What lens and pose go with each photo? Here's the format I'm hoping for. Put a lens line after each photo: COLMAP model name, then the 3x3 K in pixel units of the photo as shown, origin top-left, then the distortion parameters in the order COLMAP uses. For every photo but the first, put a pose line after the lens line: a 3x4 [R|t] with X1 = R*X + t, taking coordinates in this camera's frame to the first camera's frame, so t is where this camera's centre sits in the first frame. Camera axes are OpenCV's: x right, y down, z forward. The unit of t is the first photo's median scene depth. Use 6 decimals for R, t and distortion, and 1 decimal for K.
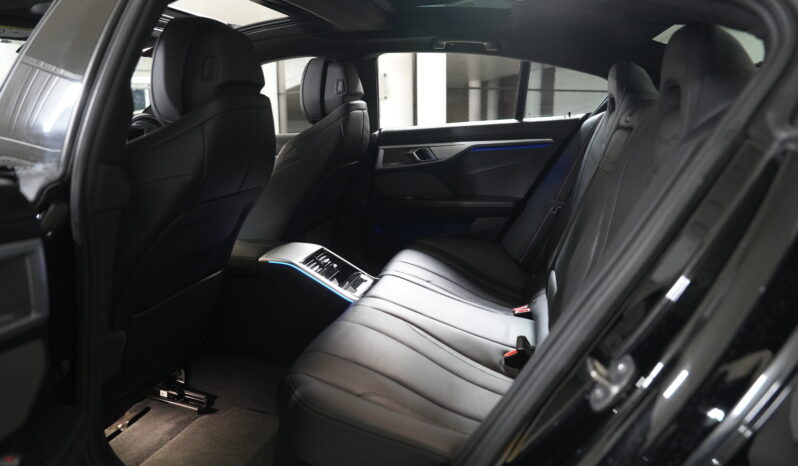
lens RADIAL K [[540.4, 0, 401.3], [0, 540.4, 229.3], [0, 0, 1]] dist [-0.083769, 0.019231]
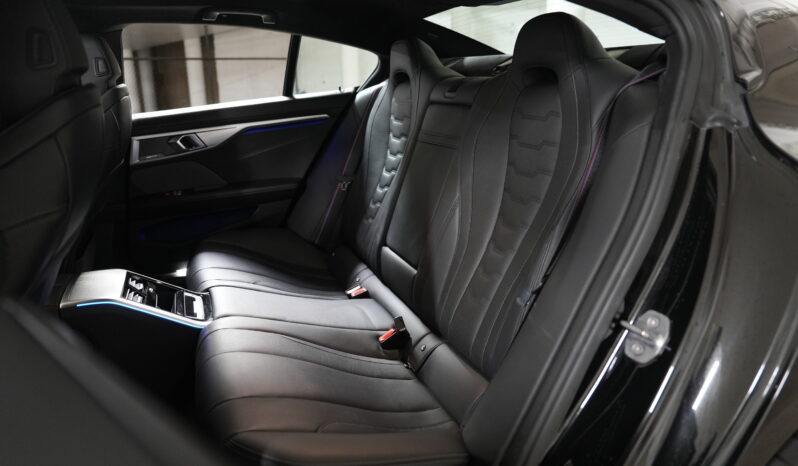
lens RADIAL K [[540.4, 0, 399.8], [0, 540.4, 238.5], [0, 0, 1]] dist [-0.083769, 0.019231]
pose [[0.817780, -0.179152, 0.546938, -0.182914], [0.138709, 0.983656, 0.114803, -0.037654], [-0.558566, -0.018019, 0.829264, 0.094613]]
